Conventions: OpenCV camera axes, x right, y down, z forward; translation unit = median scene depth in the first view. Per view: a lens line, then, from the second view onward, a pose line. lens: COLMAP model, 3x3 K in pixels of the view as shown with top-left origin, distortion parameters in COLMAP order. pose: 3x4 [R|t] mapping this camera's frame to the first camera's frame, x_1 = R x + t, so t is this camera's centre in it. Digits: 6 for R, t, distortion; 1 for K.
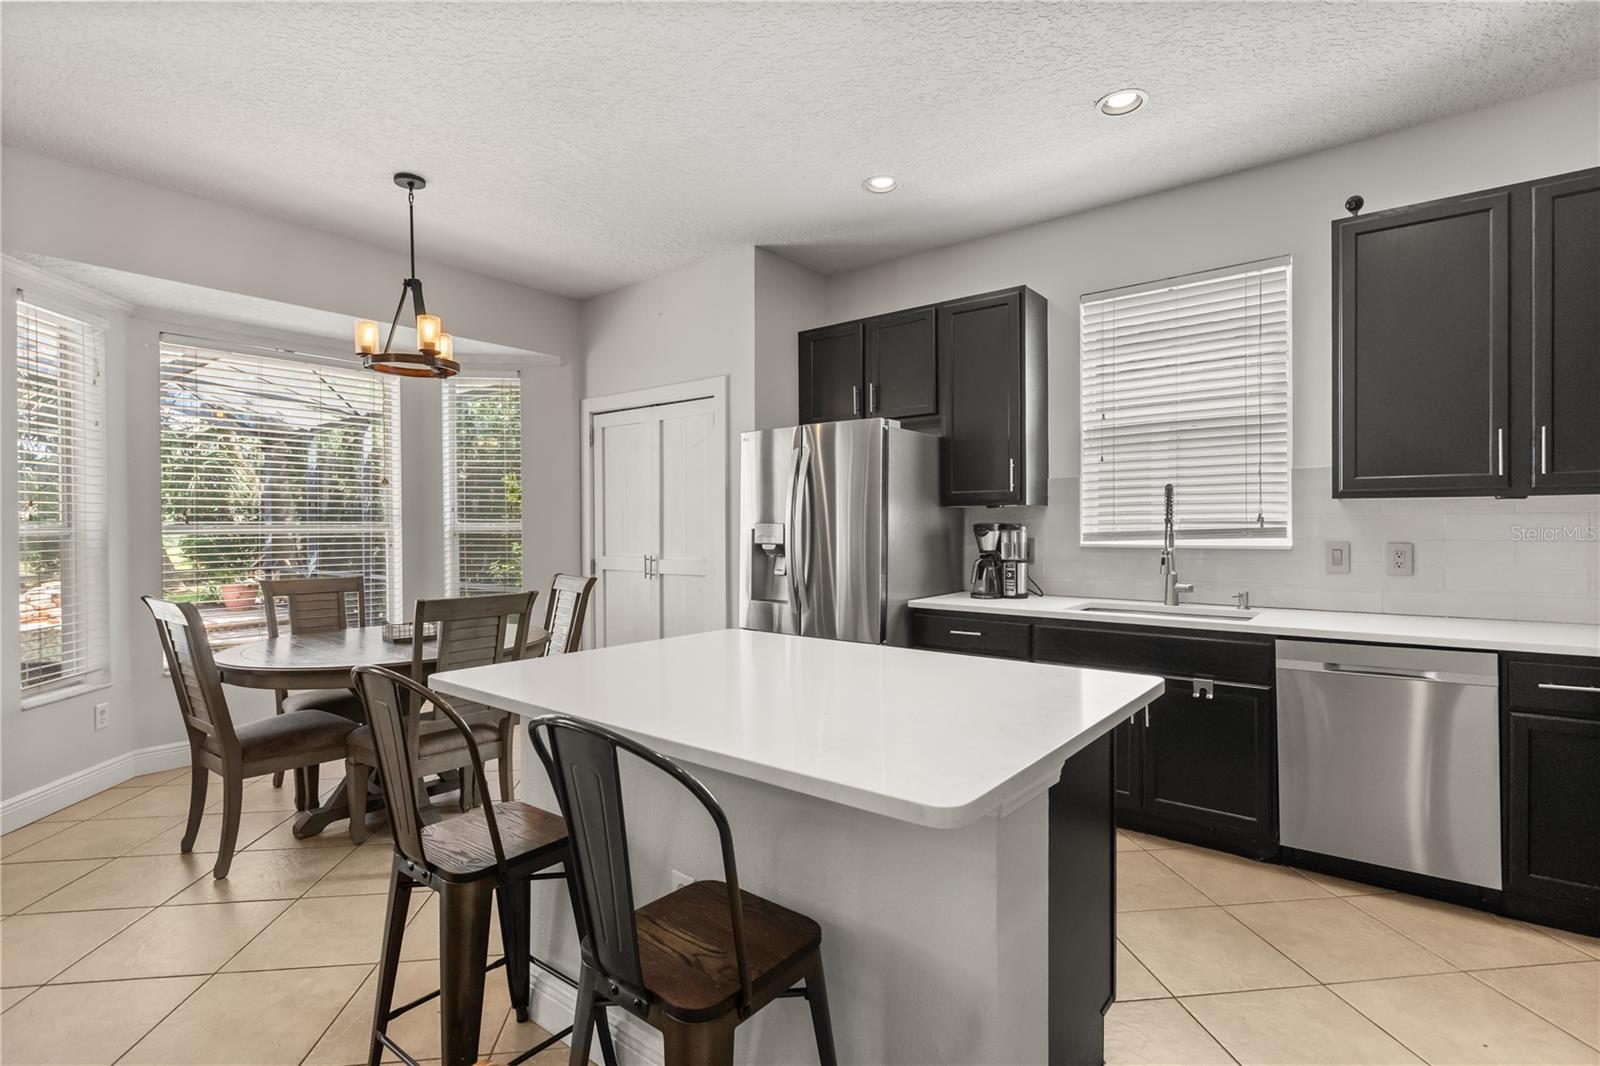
lens RADIAL K [[737.9, 0, 793.4], [0, 737.9, 531.8], [0, 0, 1]] dist [-0.005743, -0.000740]
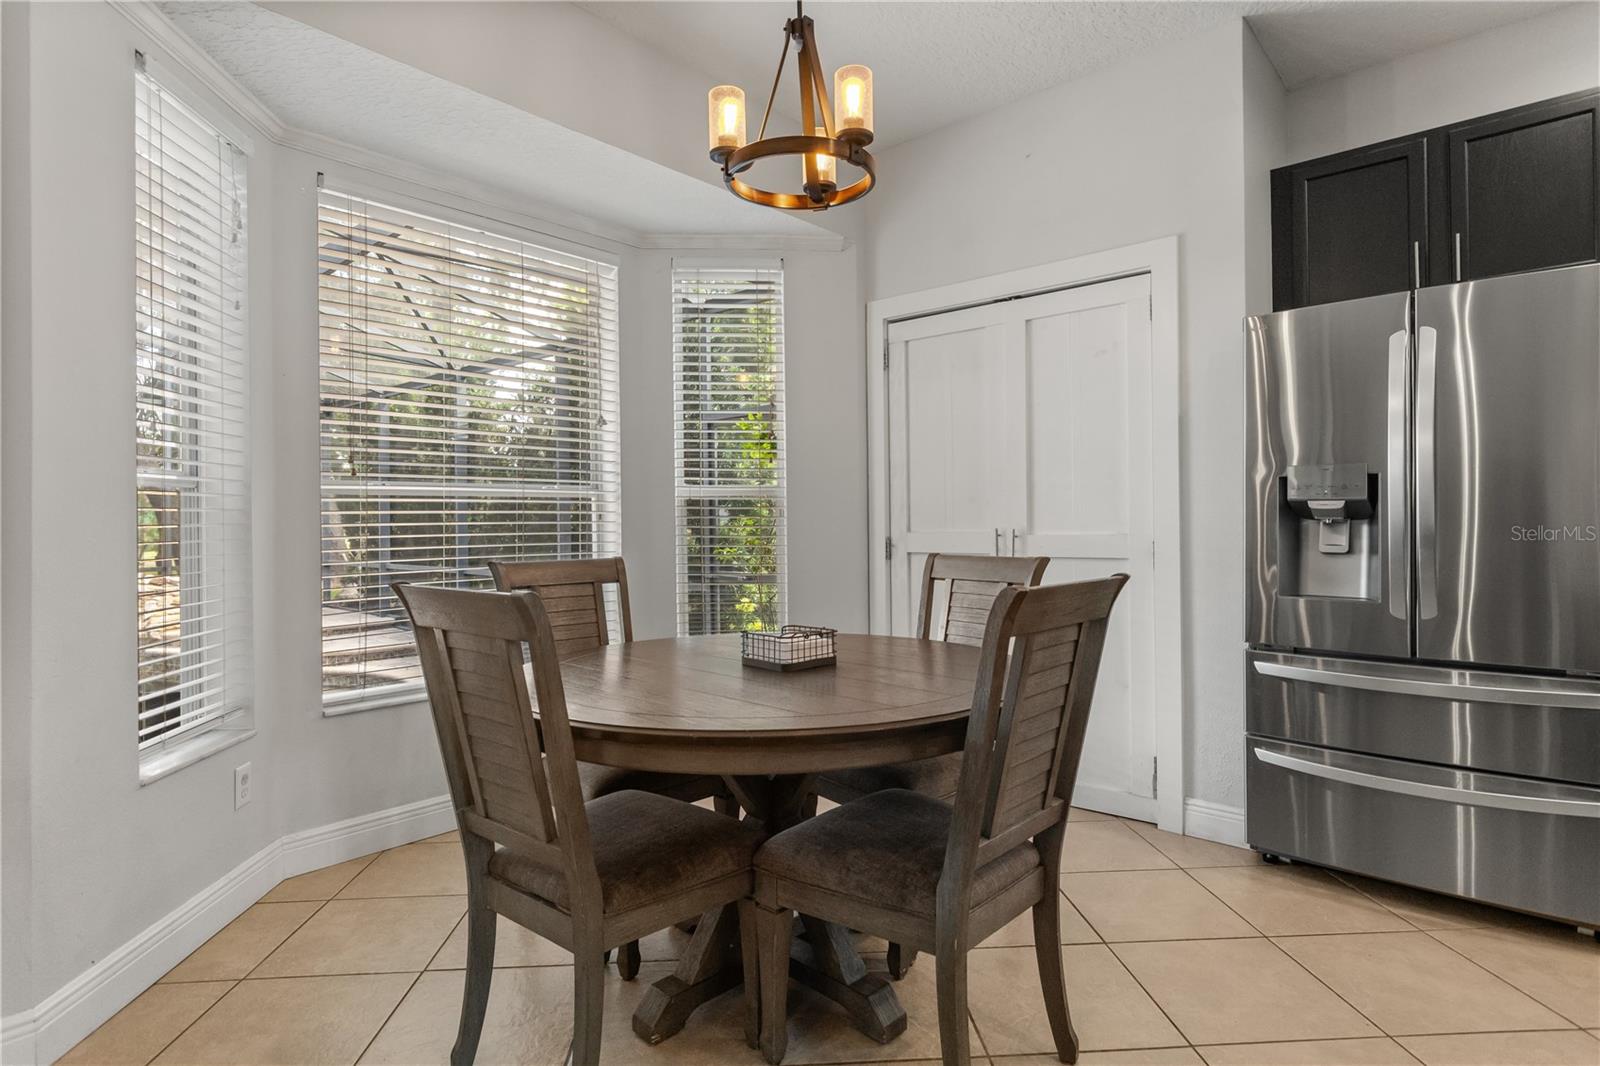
lens RADIAL K [[838.7, 0, 801.6], [0, 838.7, 516.3], [0, 0, 1]] dist [-0.010050, -0.000024]
pose [[0.997925, -0.004610, -0.064224, -0.363402], [0.003800, 0.999912, -0.012723, 0.032585], [0.064277, 0.012453, 0.997854, 0.281203]]
